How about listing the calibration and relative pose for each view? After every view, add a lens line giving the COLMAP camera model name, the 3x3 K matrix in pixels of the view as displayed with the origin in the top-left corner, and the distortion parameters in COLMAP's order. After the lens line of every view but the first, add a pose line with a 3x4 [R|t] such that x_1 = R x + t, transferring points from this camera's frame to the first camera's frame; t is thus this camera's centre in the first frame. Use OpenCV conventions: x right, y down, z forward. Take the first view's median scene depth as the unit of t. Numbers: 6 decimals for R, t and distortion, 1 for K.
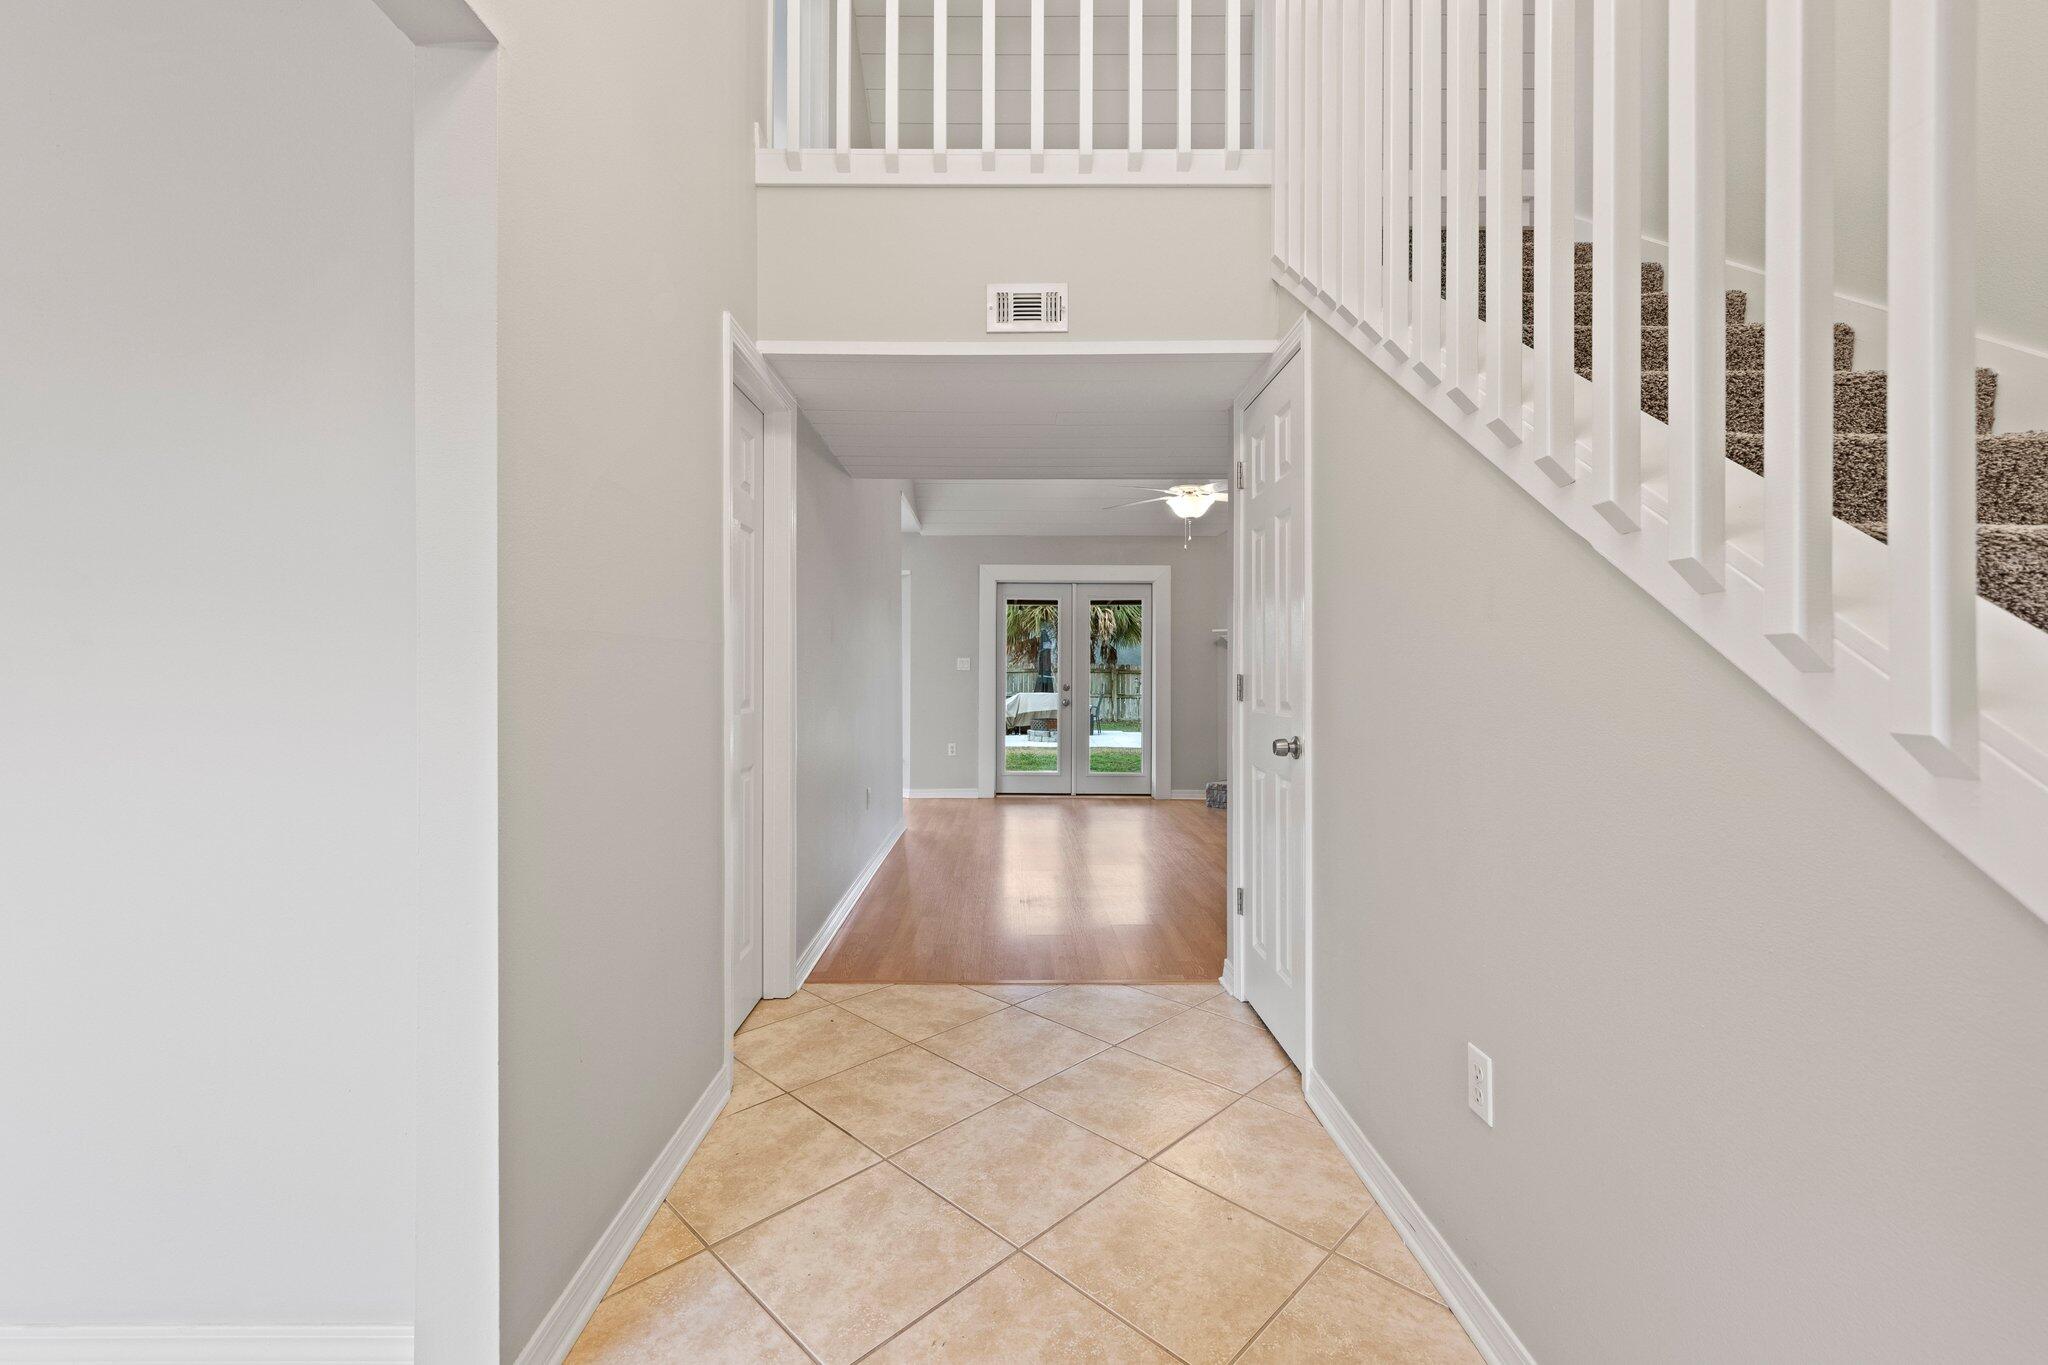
lens RADIAL K [[877.2, 0, 1024.0], [0, 877.2, 682.5], [0, 0, 1]] dist [0.000129, 0.000003]
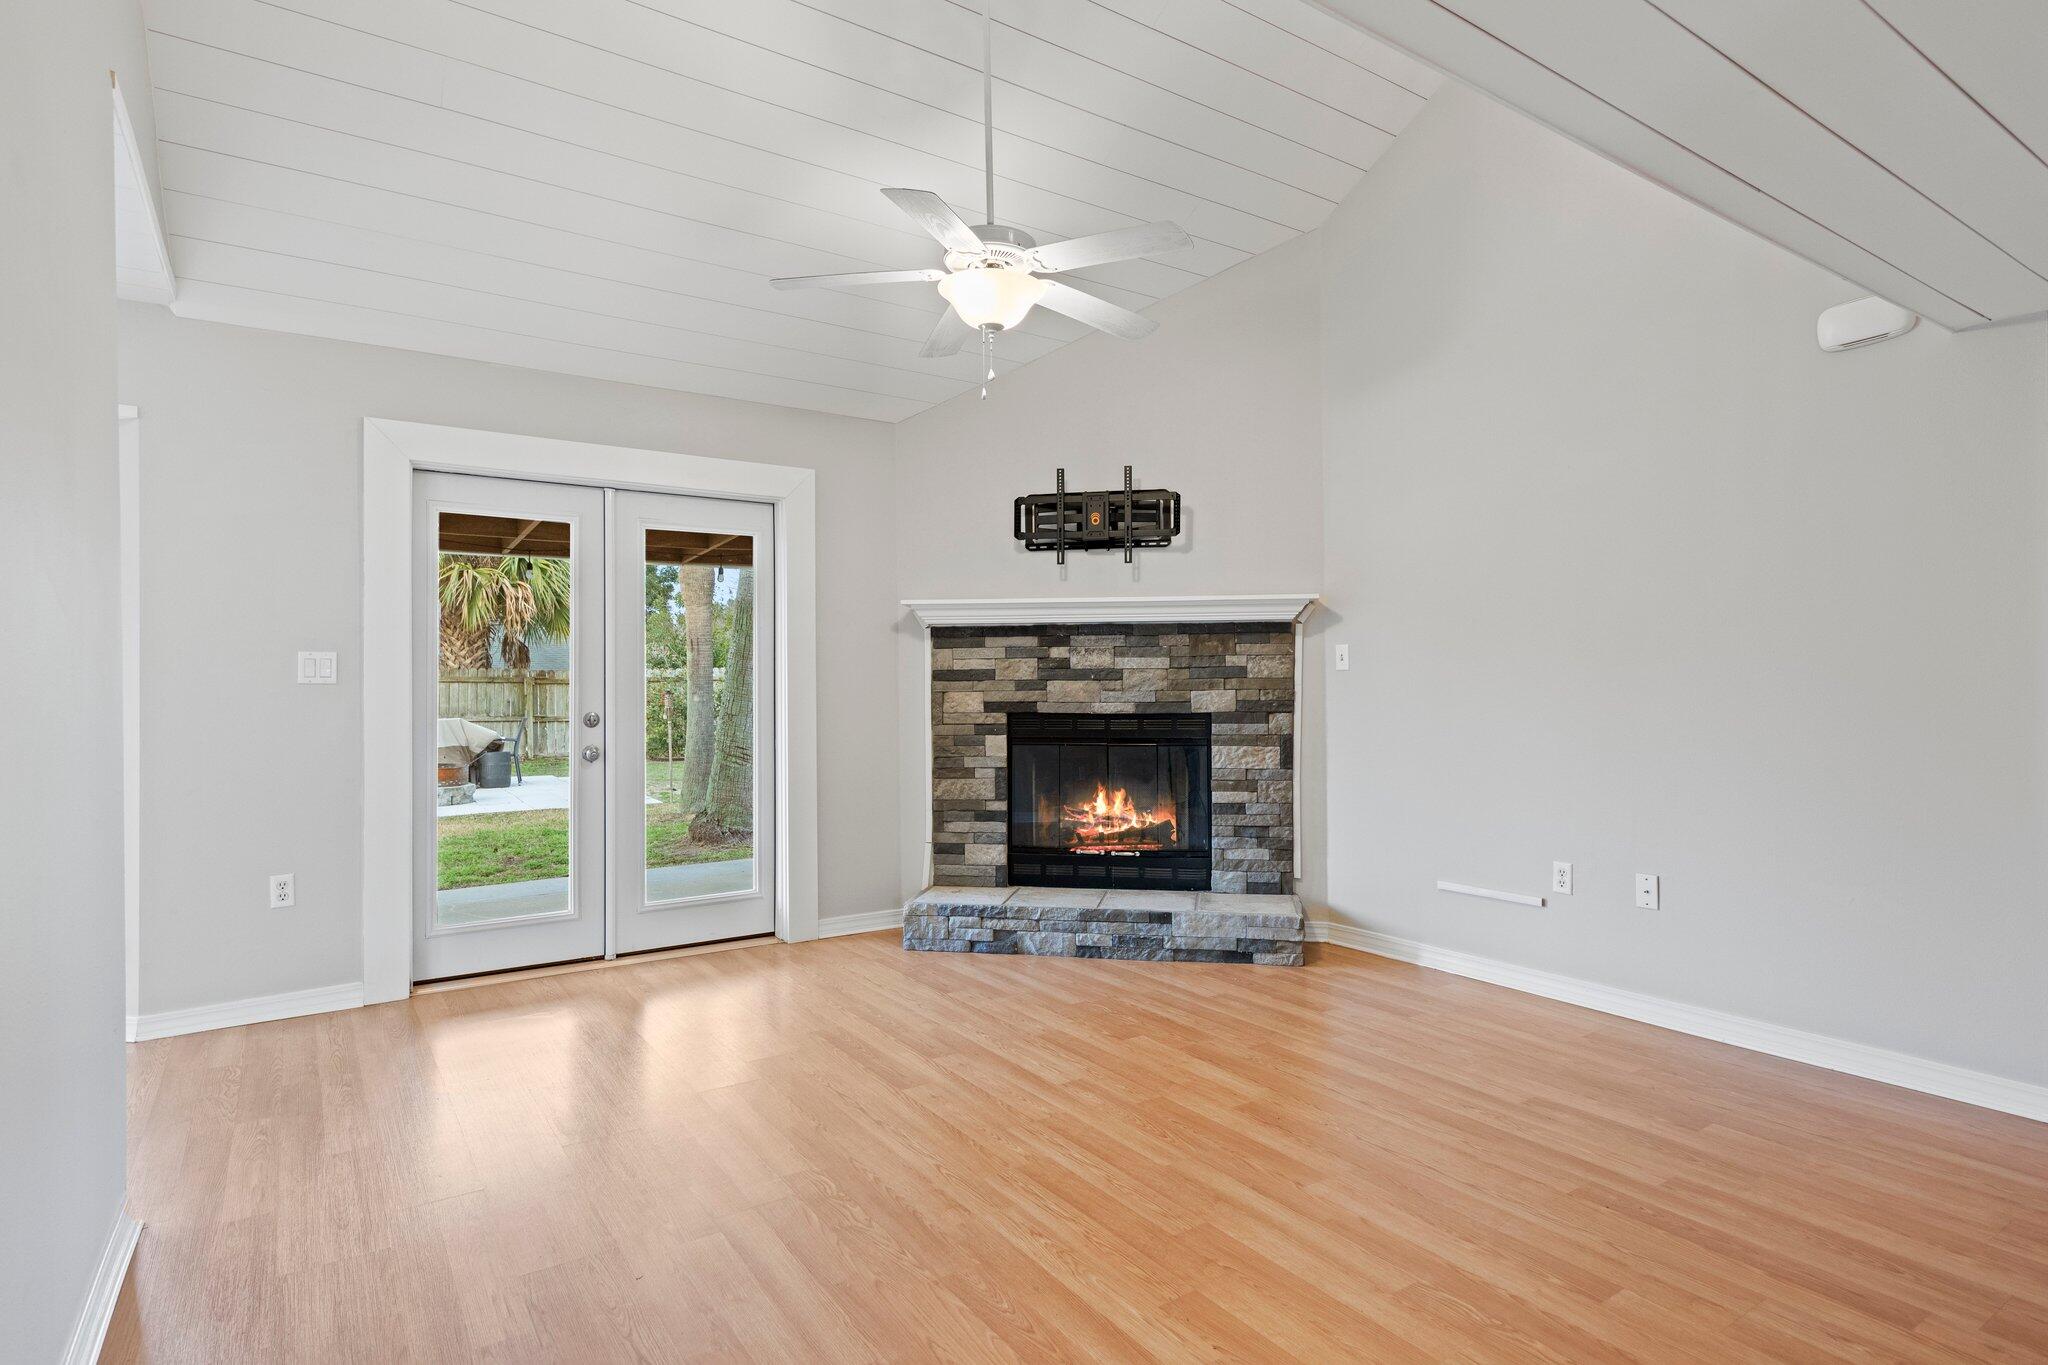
lens RADIAL K [[1052.3, 0, 1020.4], [0, 1052.3, 674.8], [0, 0, 1]] dist [-0.001177, 0.000072]
pose [[0.831592, -0.002548, 0.555382, -0.067477], [0.011693, 0.999848, -0.012921, -0.007430], [-0.555265, 0.017239, 0.831495, 0.430446]]
